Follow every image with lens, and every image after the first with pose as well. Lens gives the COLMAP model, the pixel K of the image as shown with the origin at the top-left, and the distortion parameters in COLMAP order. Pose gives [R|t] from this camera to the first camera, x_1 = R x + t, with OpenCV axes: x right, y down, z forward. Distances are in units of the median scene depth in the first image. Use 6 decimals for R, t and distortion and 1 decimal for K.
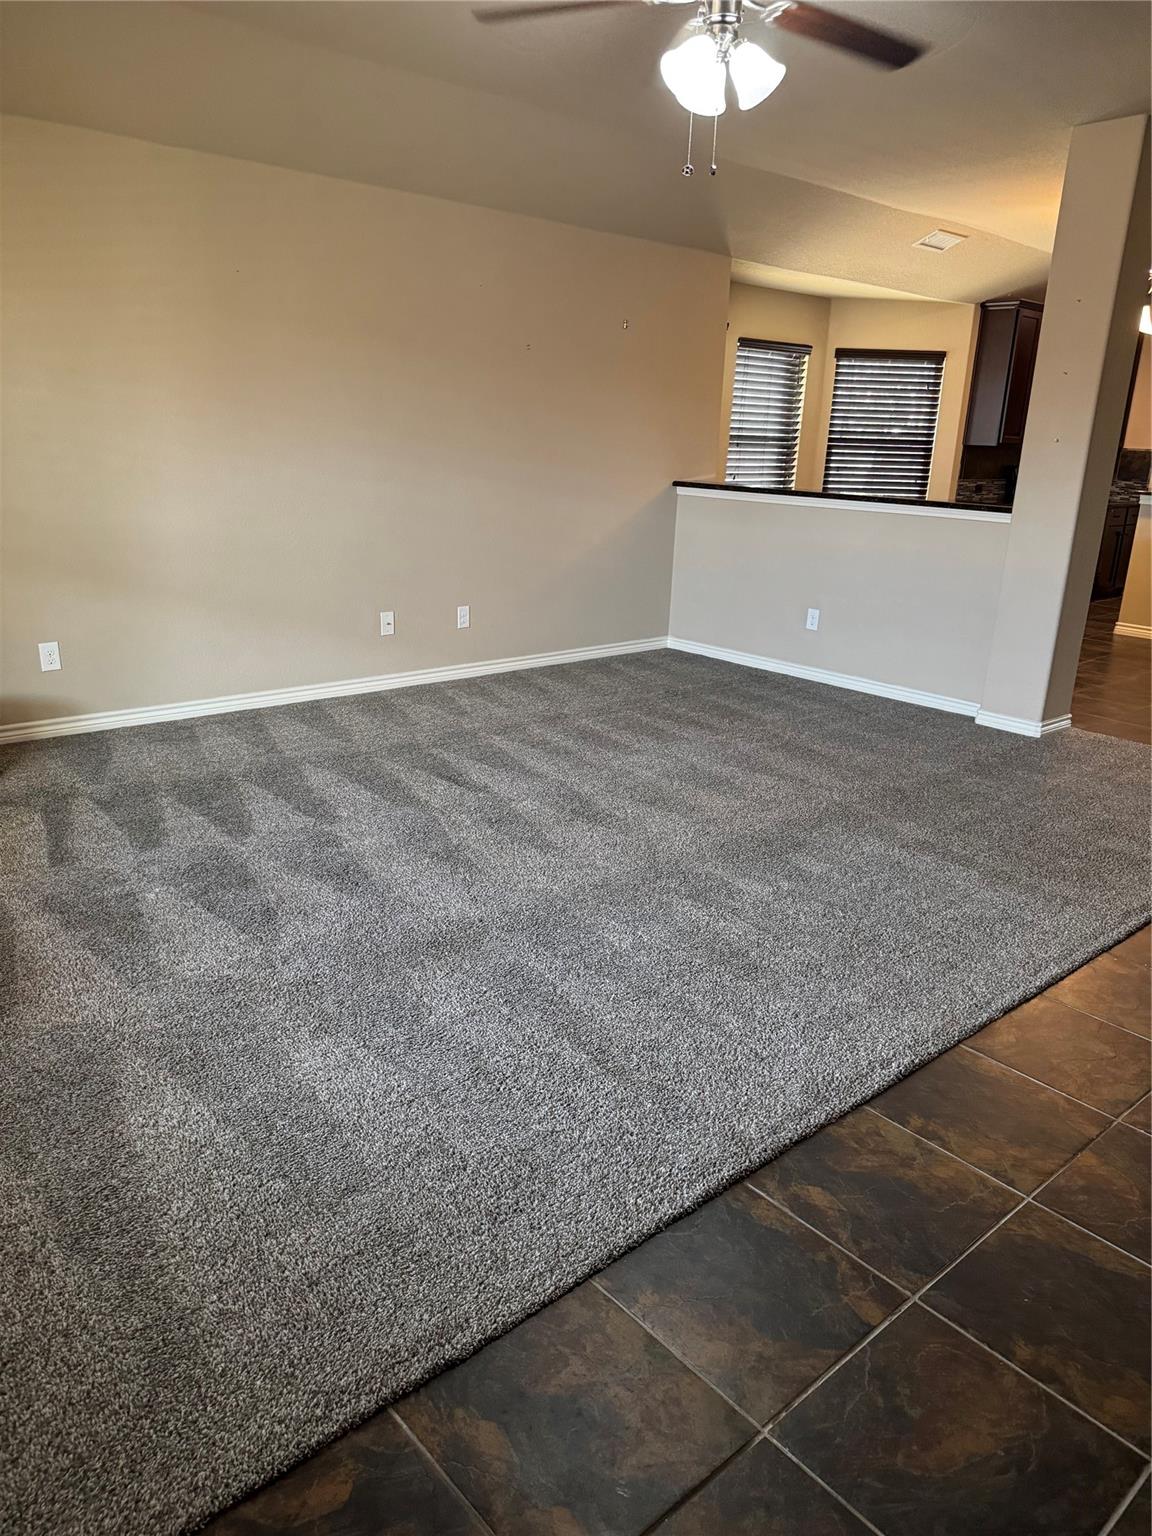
lens RADIAL K [[1079.3, 0, 581.6], [0, 1079.3, 764.9], [0, 0, 1]] dist [0.047960, -0.047320]
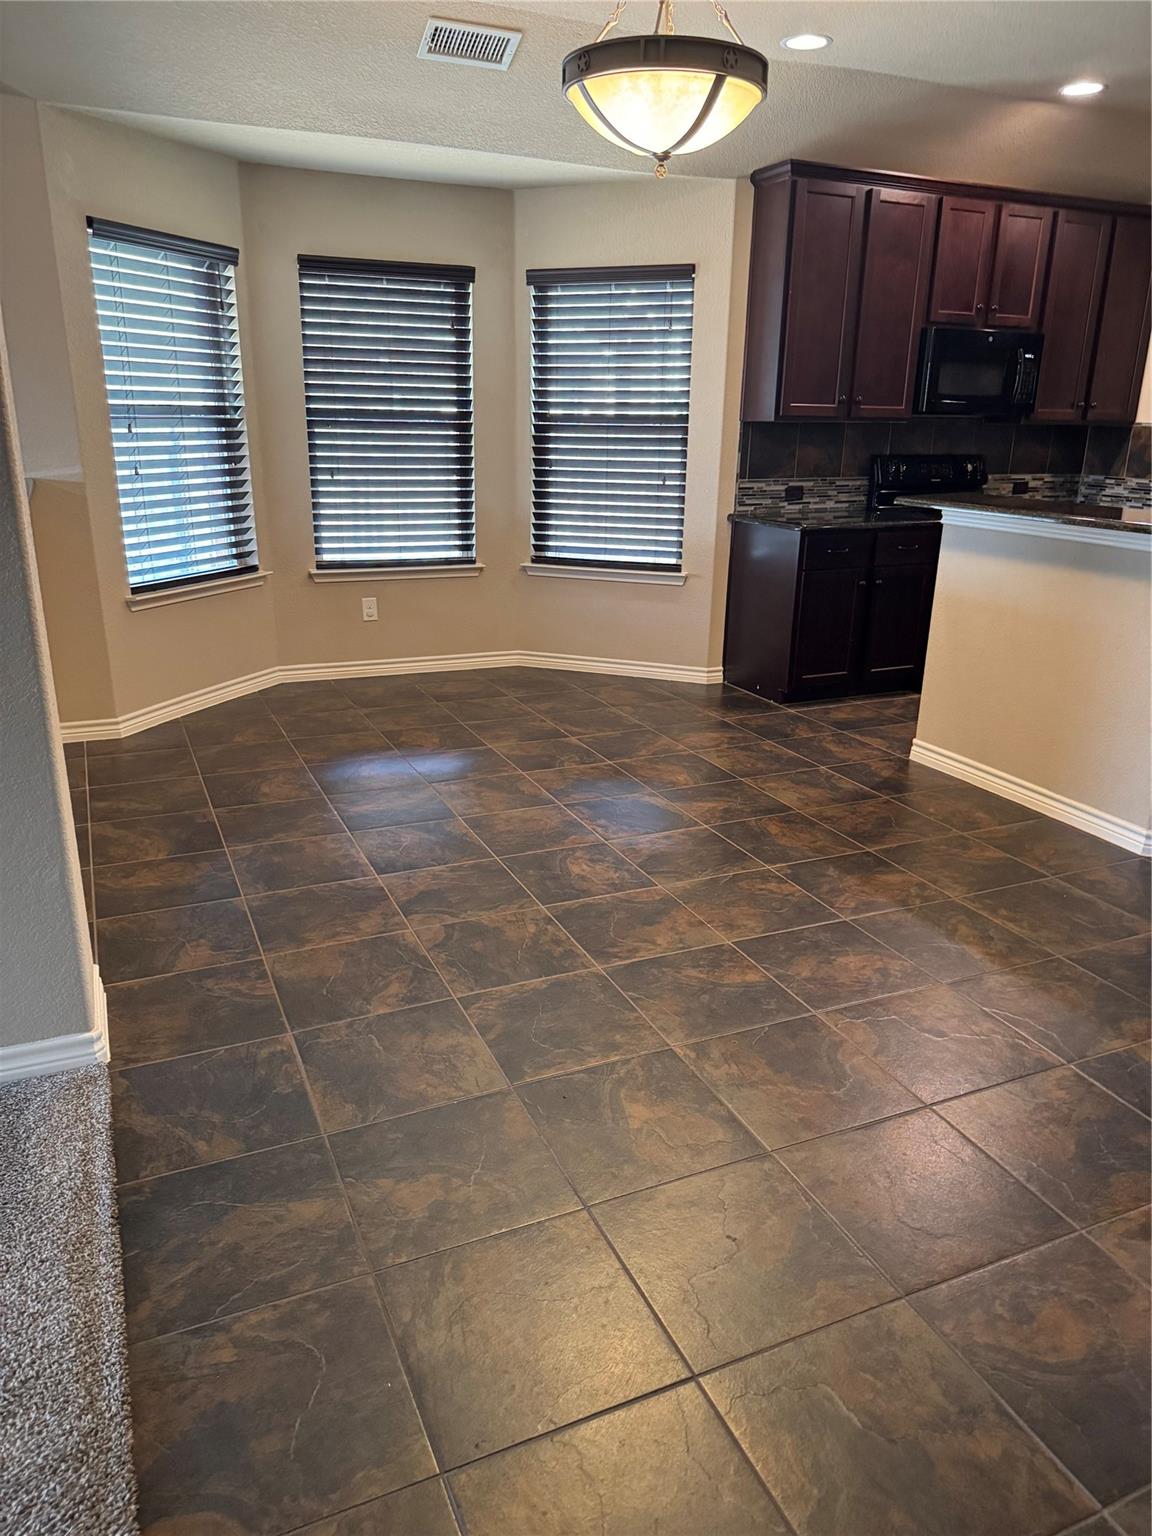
lens RADIAL K [[1079.3, 0, 571.7], [0, 1079.3, 770.7], [0, 0, 1]] dist [0.047960, -0.047320]
pose [[0.950224, 0.078885, -0.301417, 0.471883], [-0.075261, 0.996884, 0.023638, -0.110407], [0.302342, 0.000224, 0.953200, 0.407298]]
